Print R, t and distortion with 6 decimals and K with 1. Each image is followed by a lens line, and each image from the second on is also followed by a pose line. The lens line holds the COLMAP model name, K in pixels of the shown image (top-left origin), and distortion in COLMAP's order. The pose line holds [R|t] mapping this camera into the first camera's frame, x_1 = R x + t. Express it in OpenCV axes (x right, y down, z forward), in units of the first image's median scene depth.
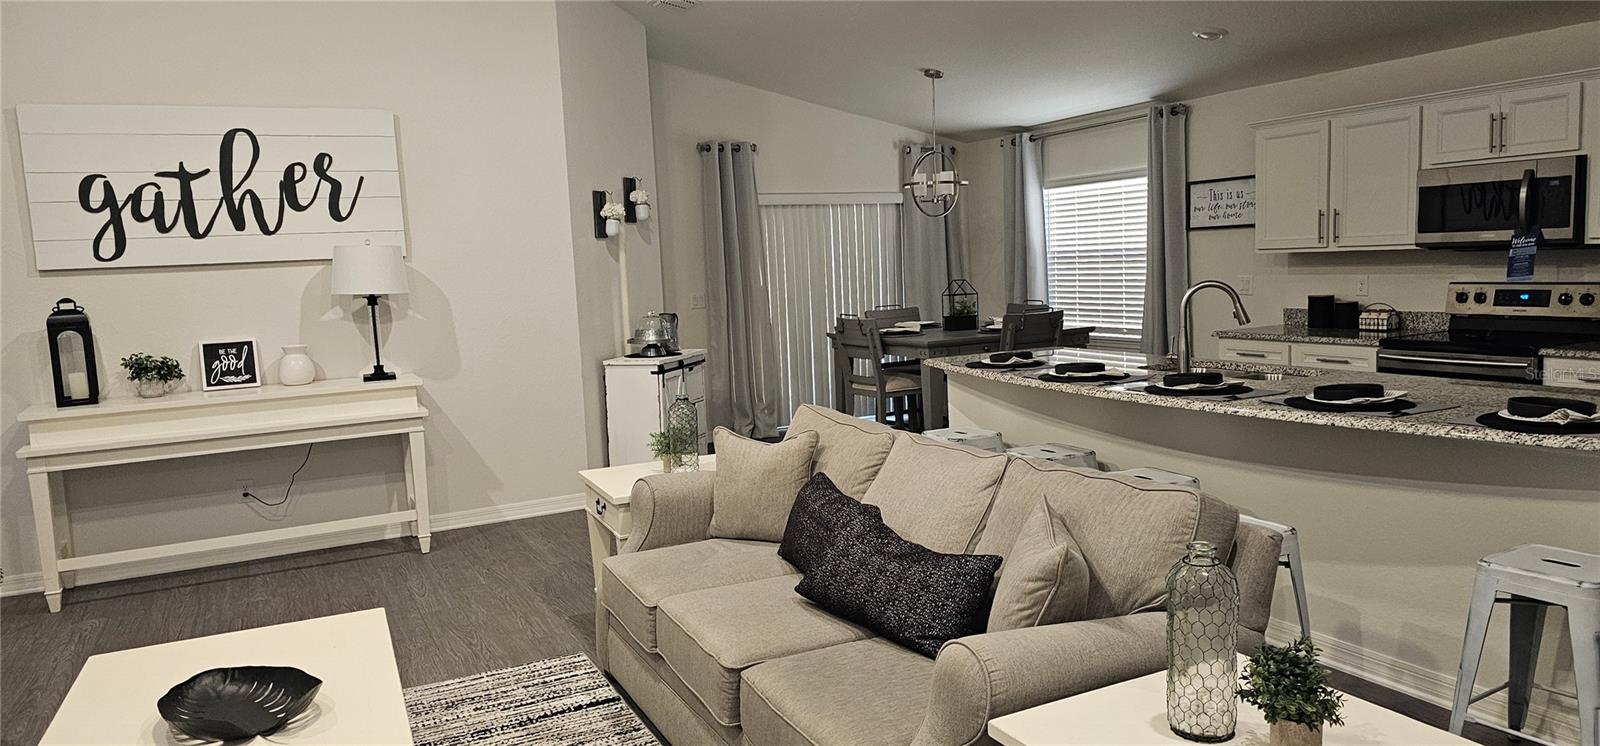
lens RADIAL K [[1072.1, 0, 800.0], [0, 1072.1, 373.0], [0, 0, 1]] dist [0.034692, -0.000673]
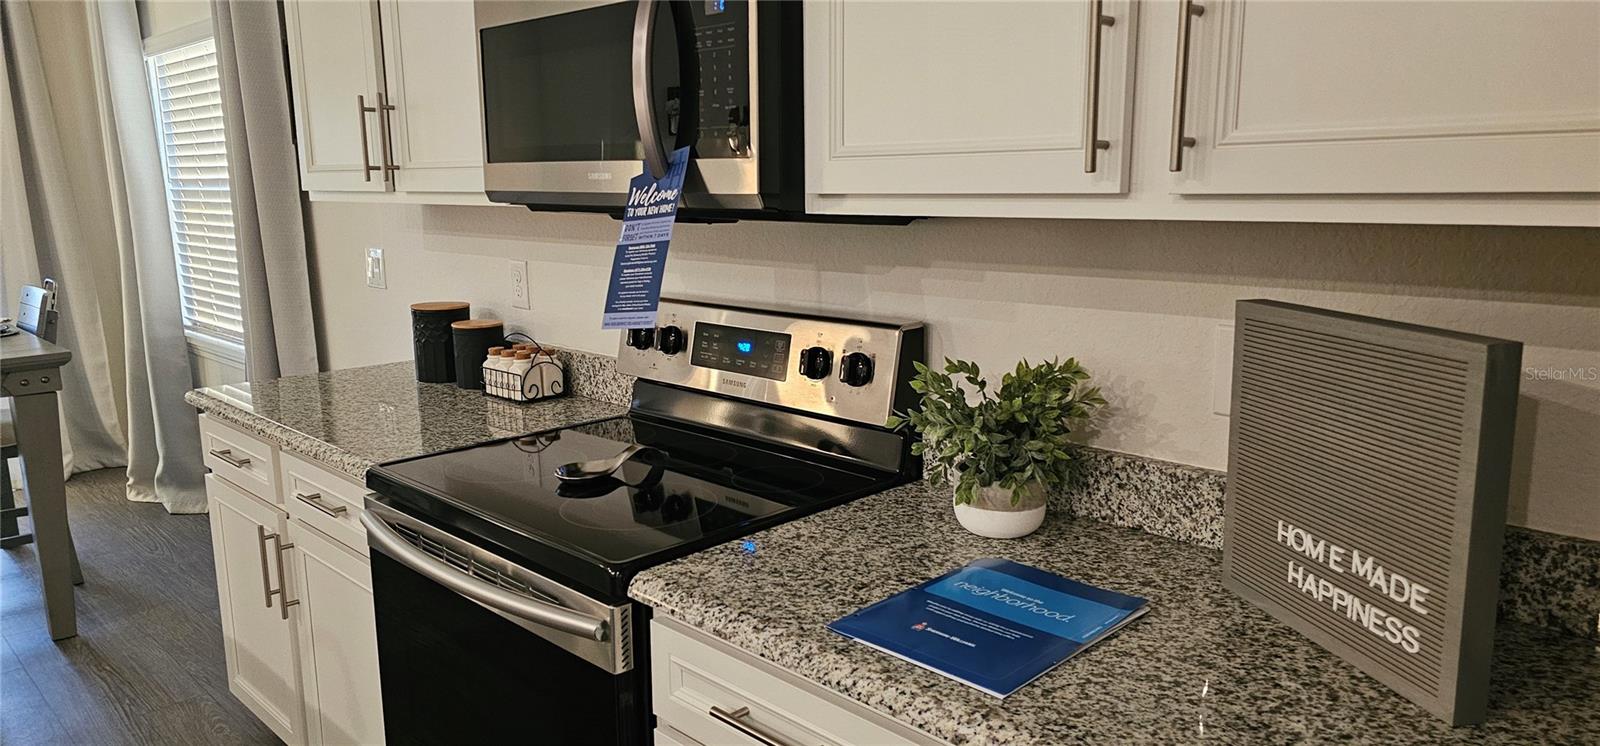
lens RADIAL K [[1072.1, 0, 800.0], [0, 1072.1, 373.0], [0, 0, 1]] dist [0.034692, -0.000673]
pose [[0.945381, -0.023825, 0.325096, 0.569031], [0.002884, 0.997898, 0.064746, -0.085571], [-0.325955, -0.060272, 0.943462, 0.653087]]
